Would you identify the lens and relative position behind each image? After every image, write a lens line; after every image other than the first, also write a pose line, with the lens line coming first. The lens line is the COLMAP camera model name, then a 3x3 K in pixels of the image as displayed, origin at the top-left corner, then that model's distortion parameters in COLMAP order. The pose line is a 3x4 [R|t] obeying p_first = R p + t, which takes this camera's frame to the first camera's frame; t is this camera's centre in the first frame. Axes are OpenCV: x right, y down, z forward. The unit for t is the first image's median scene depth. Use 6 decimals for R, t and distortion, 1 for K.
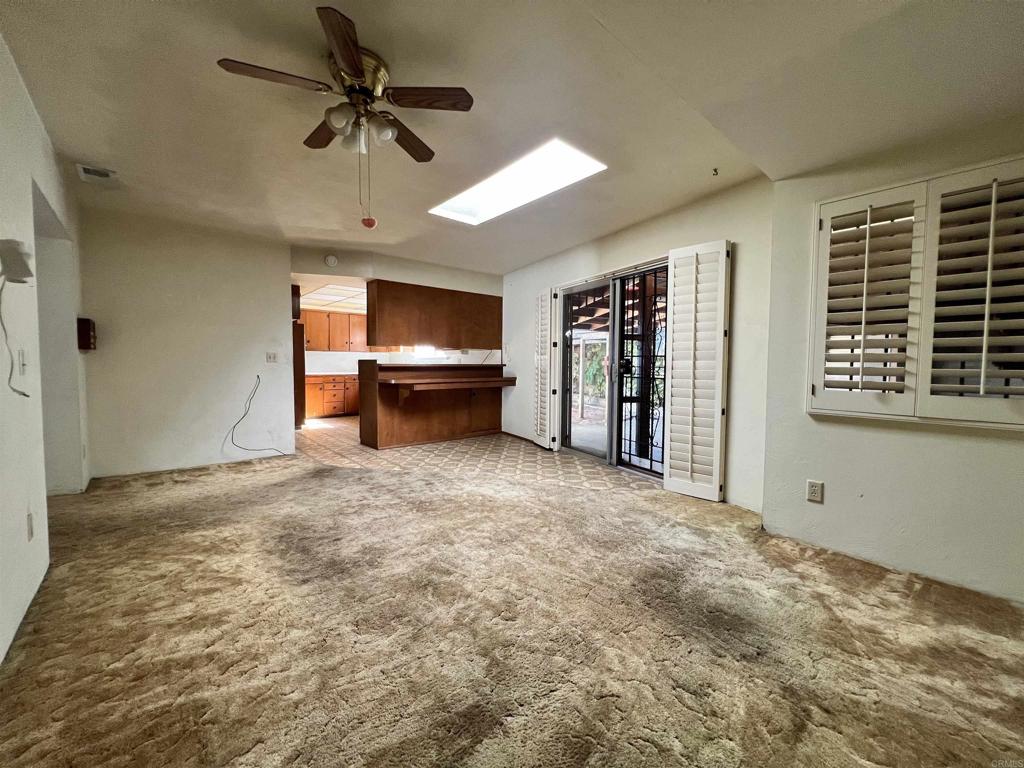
lens RADIAL K [[408.0, 0, 512.0], [0, 408.0, 384.0], [0, 0, 1]] dist [0.000288, 0.000007]
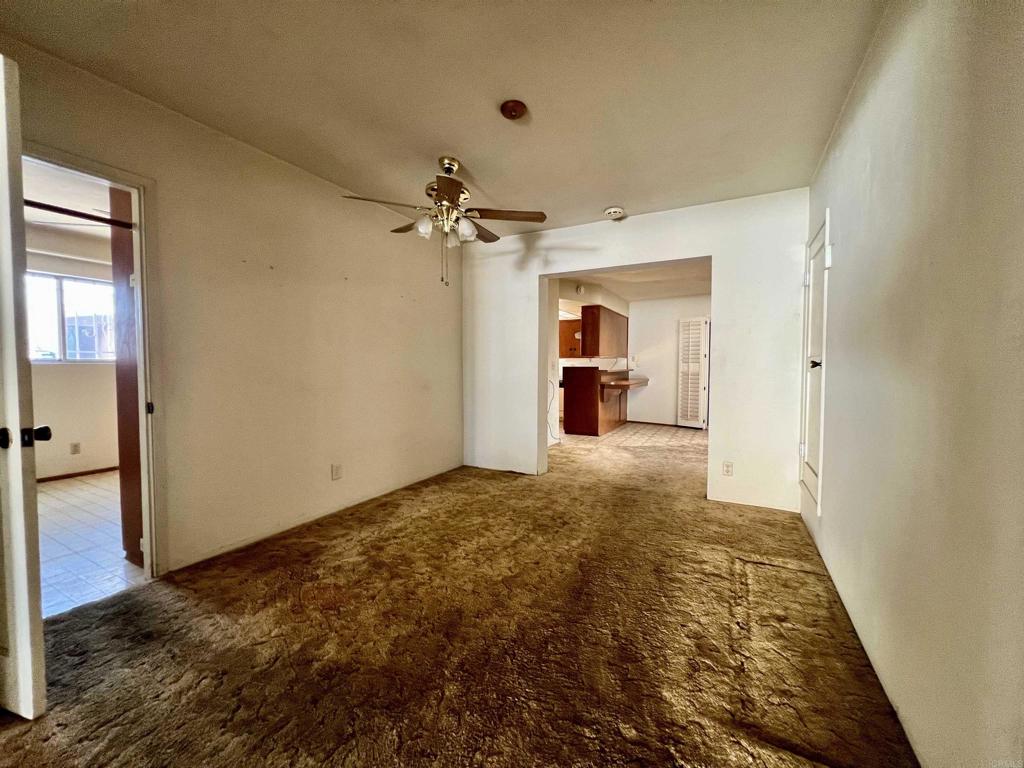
lens RADIAL K [[408.0, 0, 512.0], [0, 408.0, 384.0], [0, 0, 1]] dist [0.000288, 0.000007]
pose [[0.939229, -0.017753, 0.342833, -0.818493], [0.021303, 0.999751, -0.006593, -0.000940], [-0.342631, 0.013496, 0.939373, -0.092344]]
